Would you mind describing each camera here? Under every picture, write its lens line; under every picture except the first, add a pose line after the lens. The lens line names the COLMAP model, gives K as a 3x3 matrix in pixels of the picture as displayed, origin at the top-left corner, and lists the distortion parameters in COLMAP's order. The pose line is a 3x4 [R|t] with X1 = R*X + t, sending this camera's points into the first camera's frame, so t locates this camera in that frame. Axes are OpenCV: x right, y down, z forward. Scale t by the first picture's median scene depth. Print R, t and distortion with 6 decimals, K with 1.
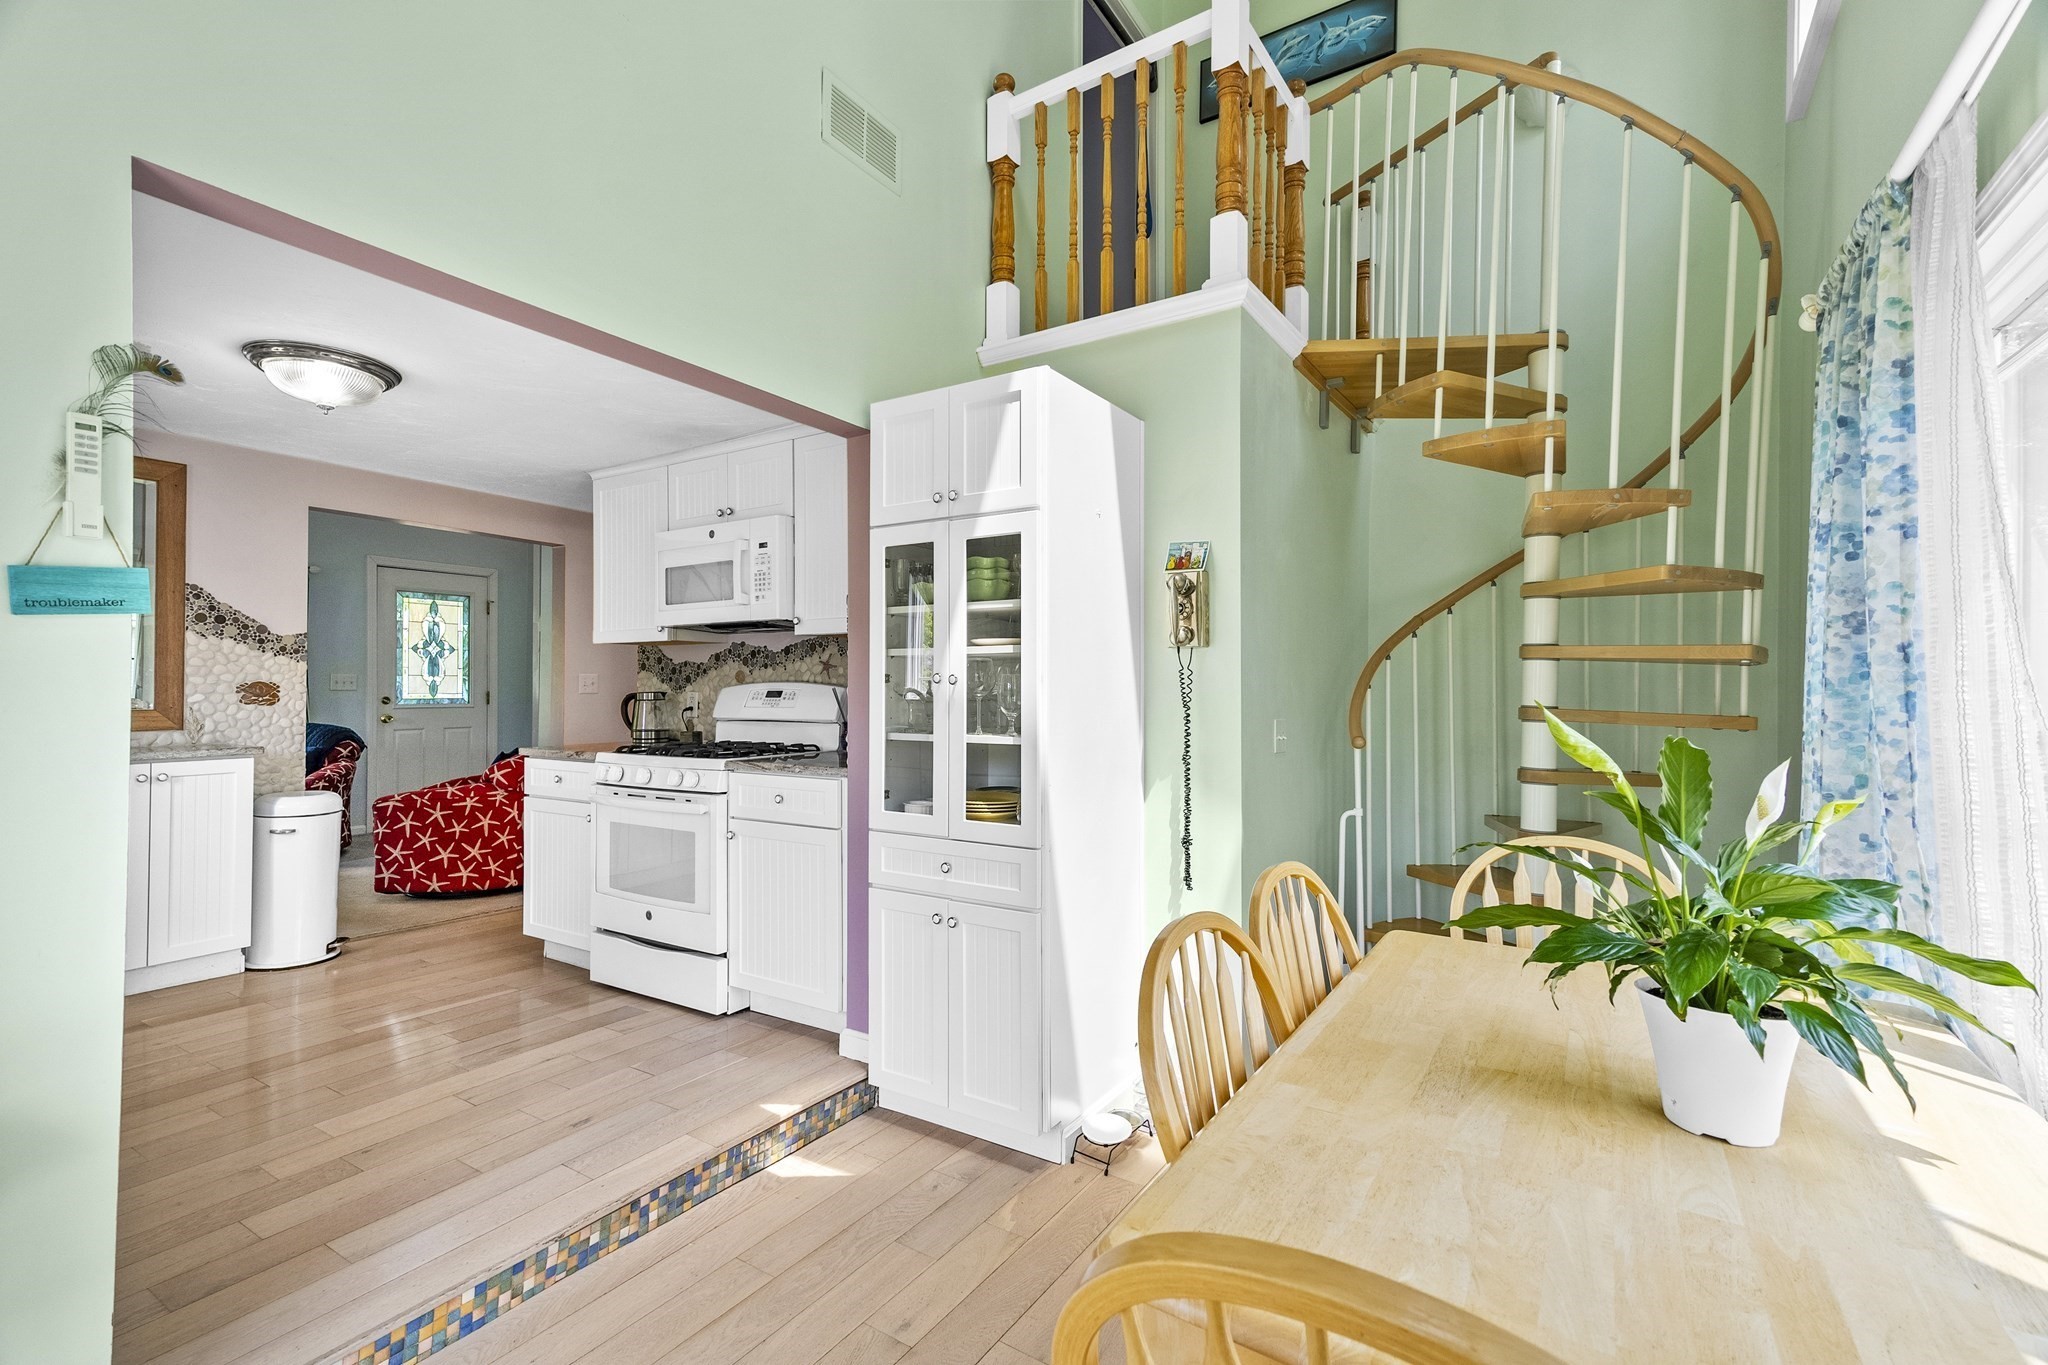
lens RADIAL K [[915.0, 0, 1012.8], [0, 915.0, 680.2], [0, 0, 1]] dist [0.021517, 0.001807]
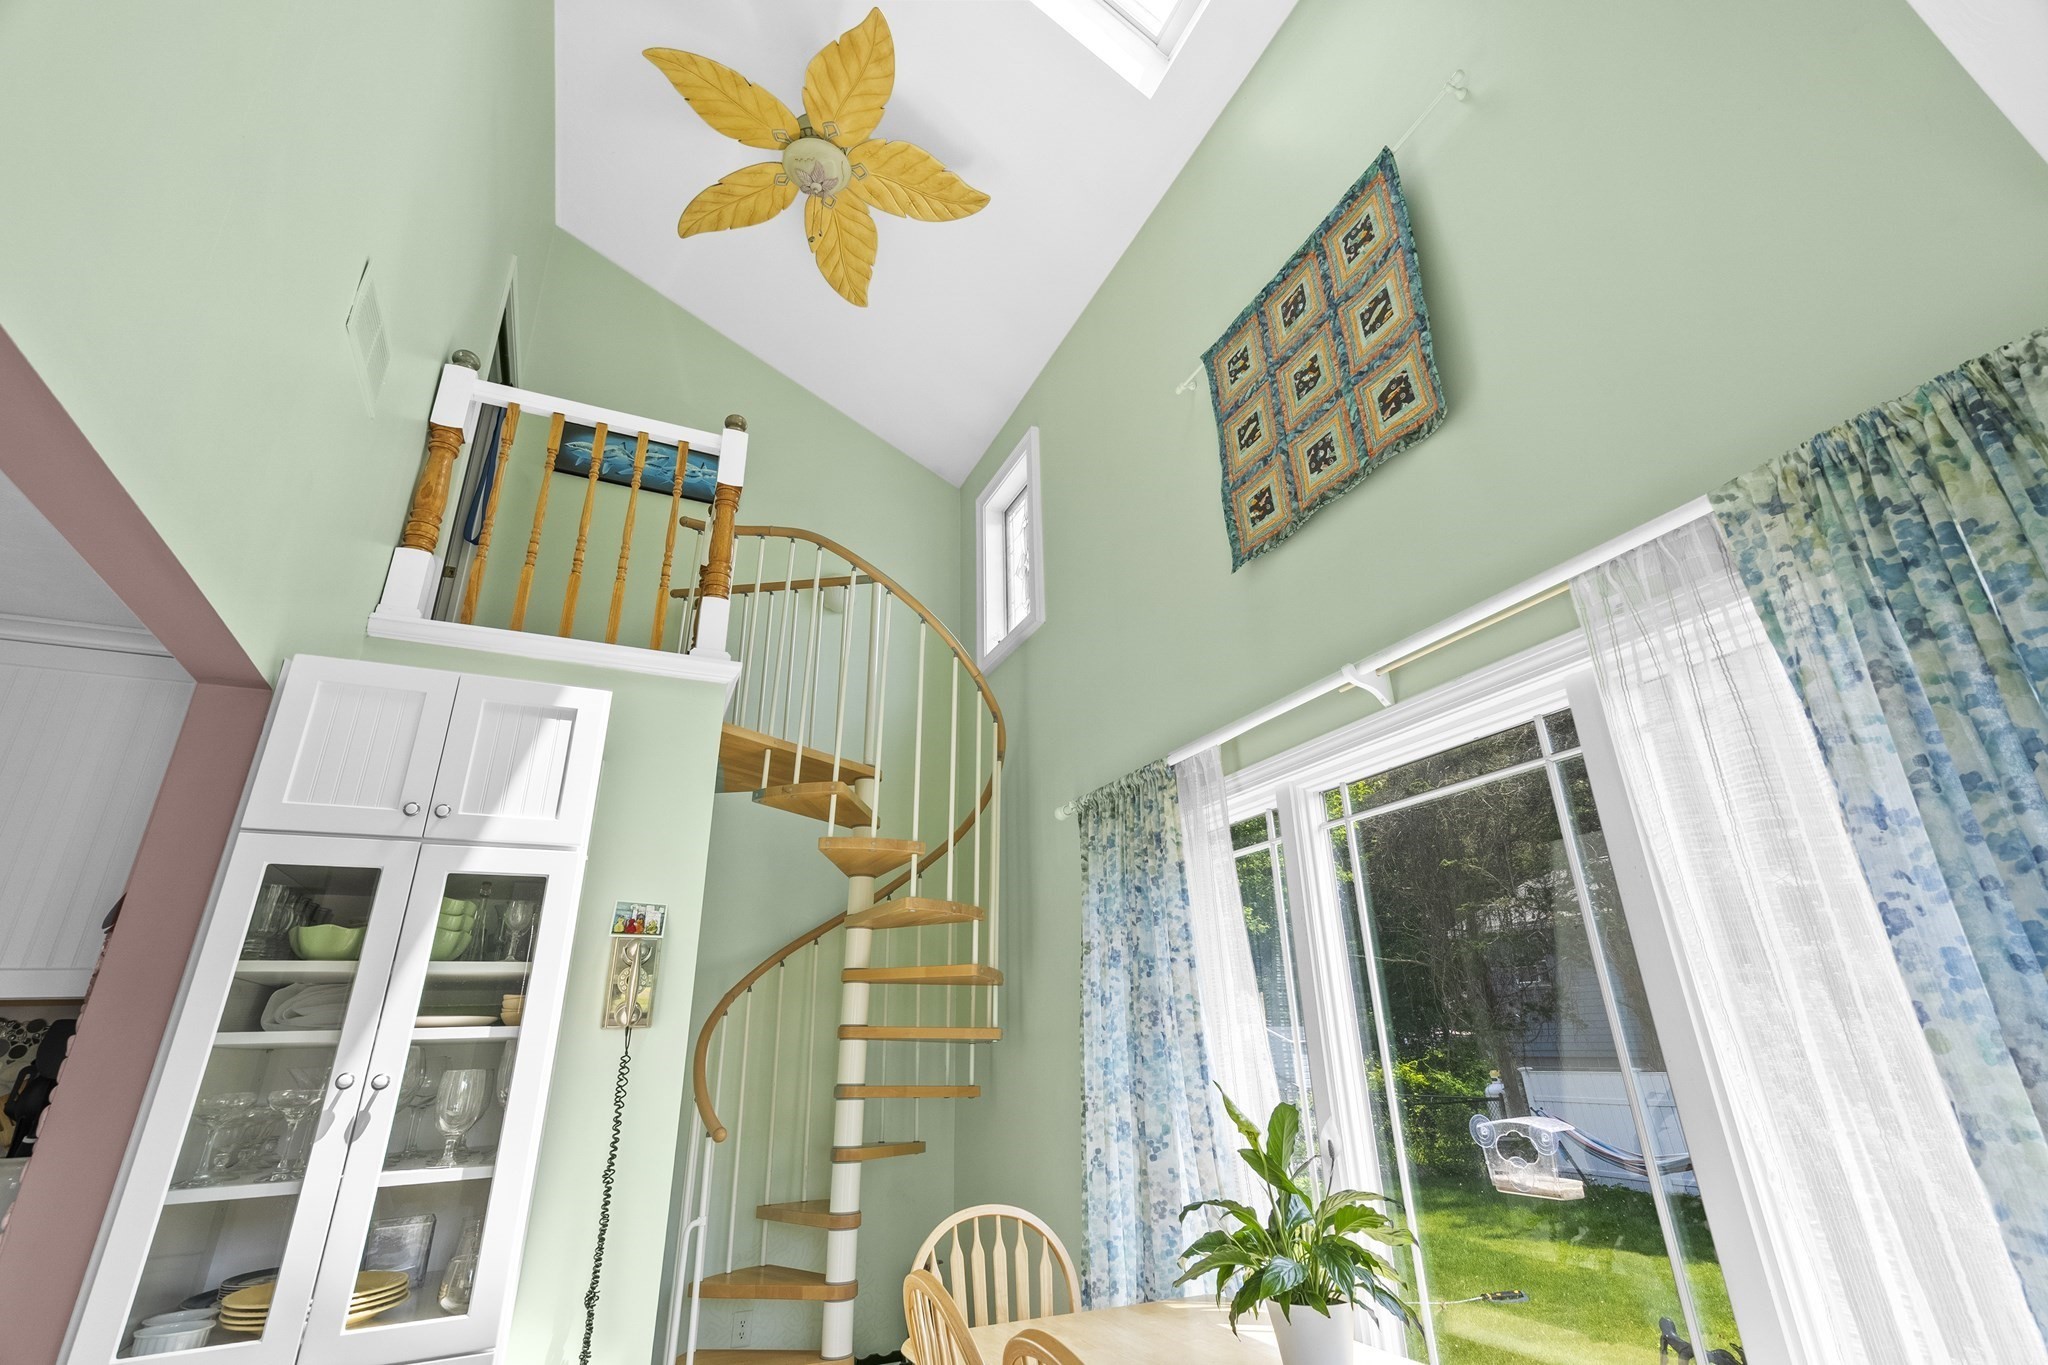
lens RADIAL K [[915.0, 0, 1024.3], [0, 915.0, 678.9], [0, 0, 1]] dist [0.021517, 0.001807]
pose [[0.532319, 0.306202, 0.789225, -0.298030], [0.014941, 0.928748, -0.370411, -0.010613], [-0.846412, 0.208969, 0.489815, 0.138895]]
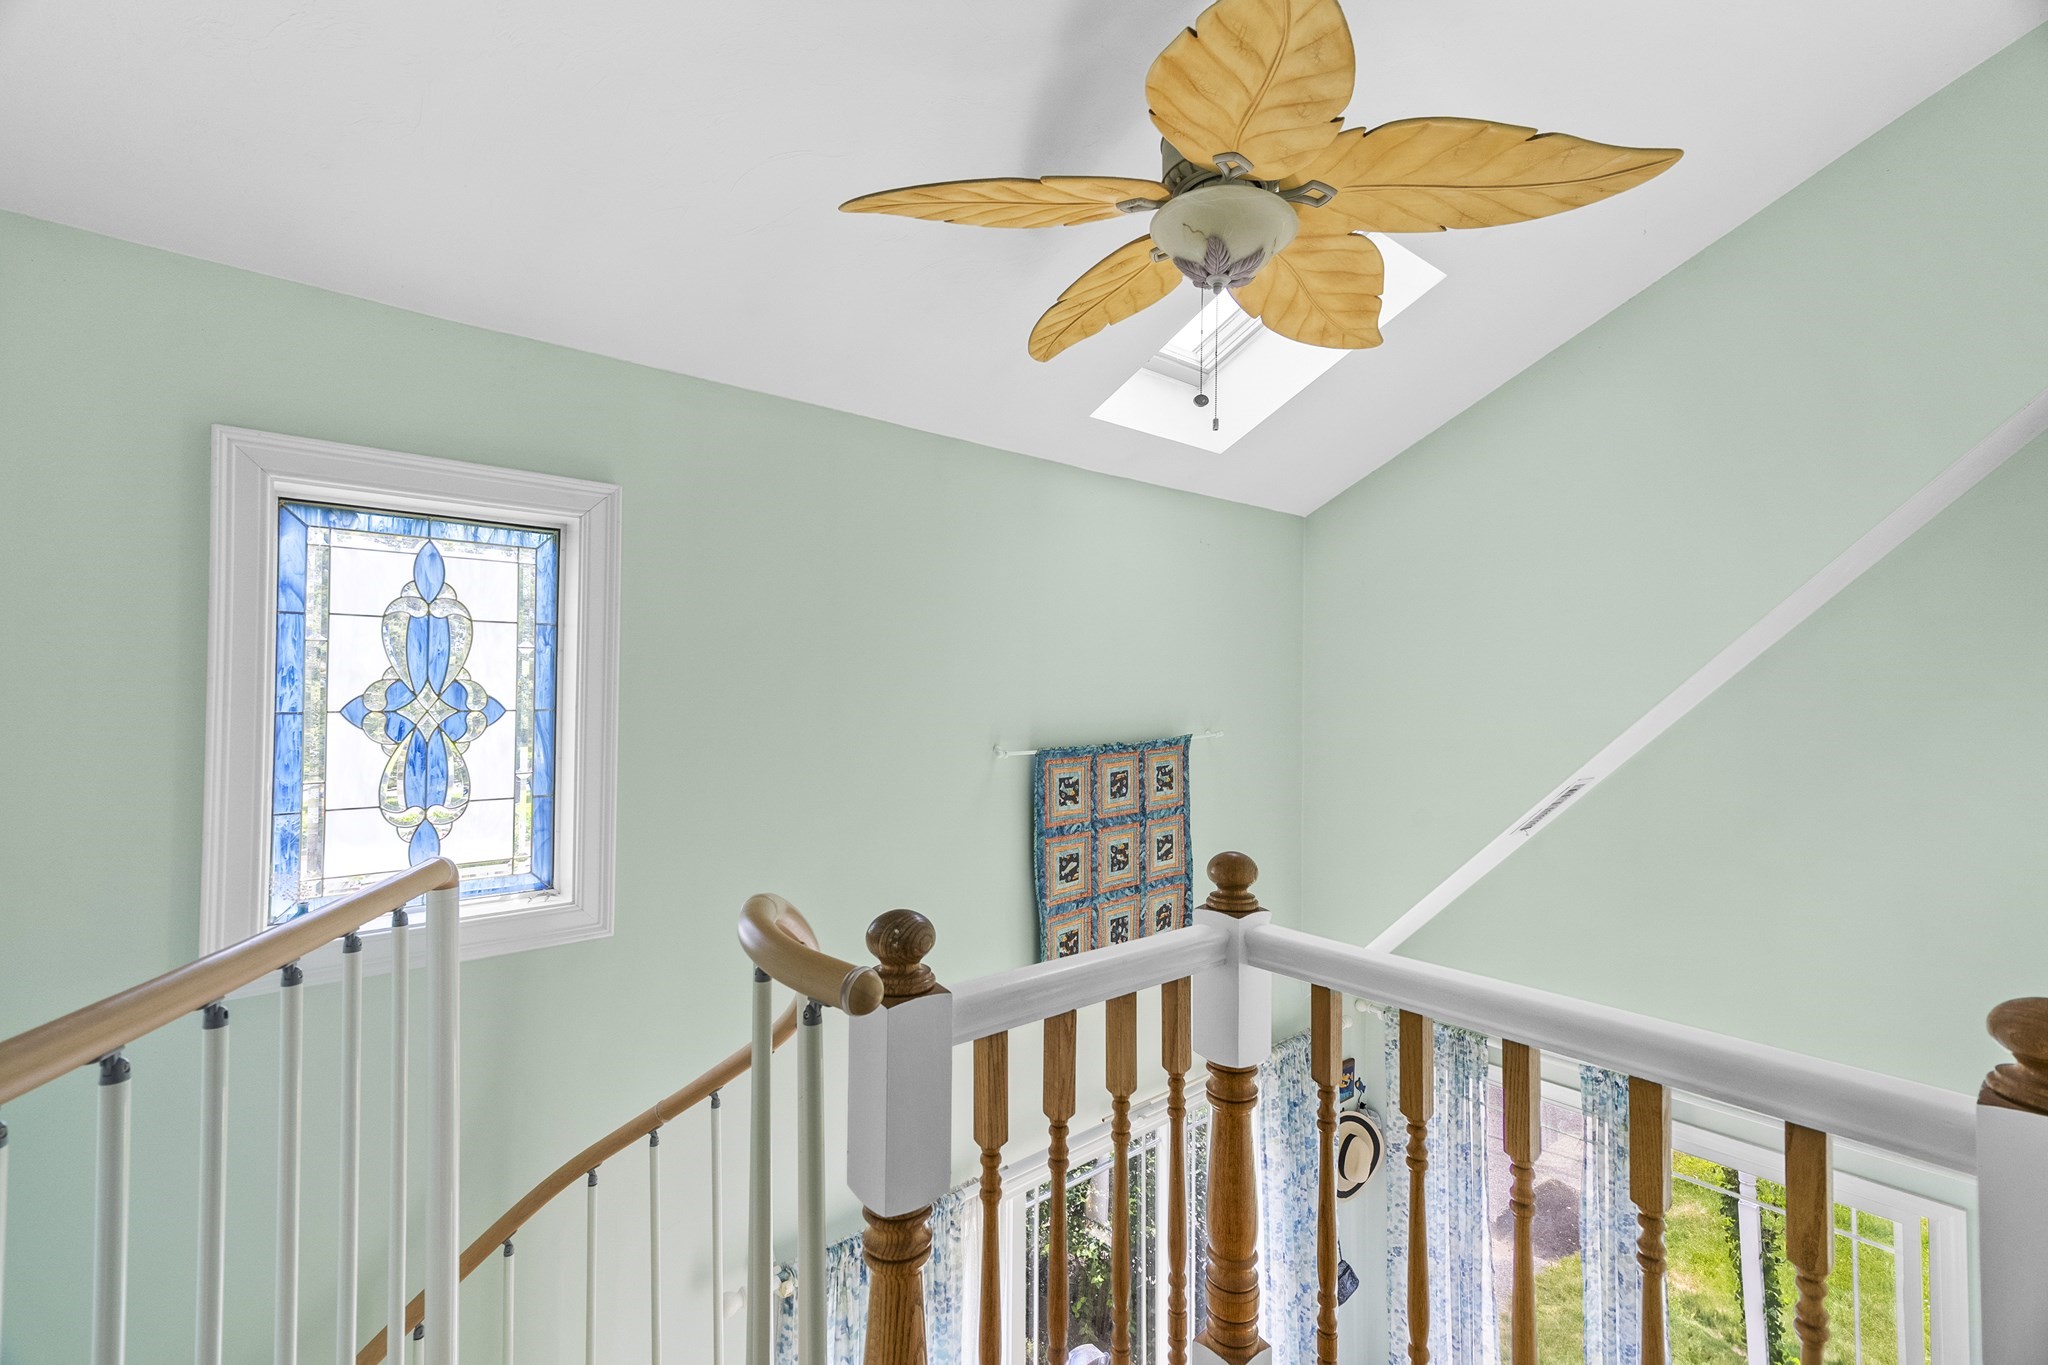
lens RADIAL K [[915.0, 0, 1027.0], [0, 915.0, 681.9], [0, 0, 1]] dist [0.021517, 0.001807]
pose [[-0.964075, -0.005290, 0.265579, 0.159789], [-0.011651, 0.999682, -0.022381, -0.643244], [-0.265376, -0.024672, -0.963829, 1.161279]]
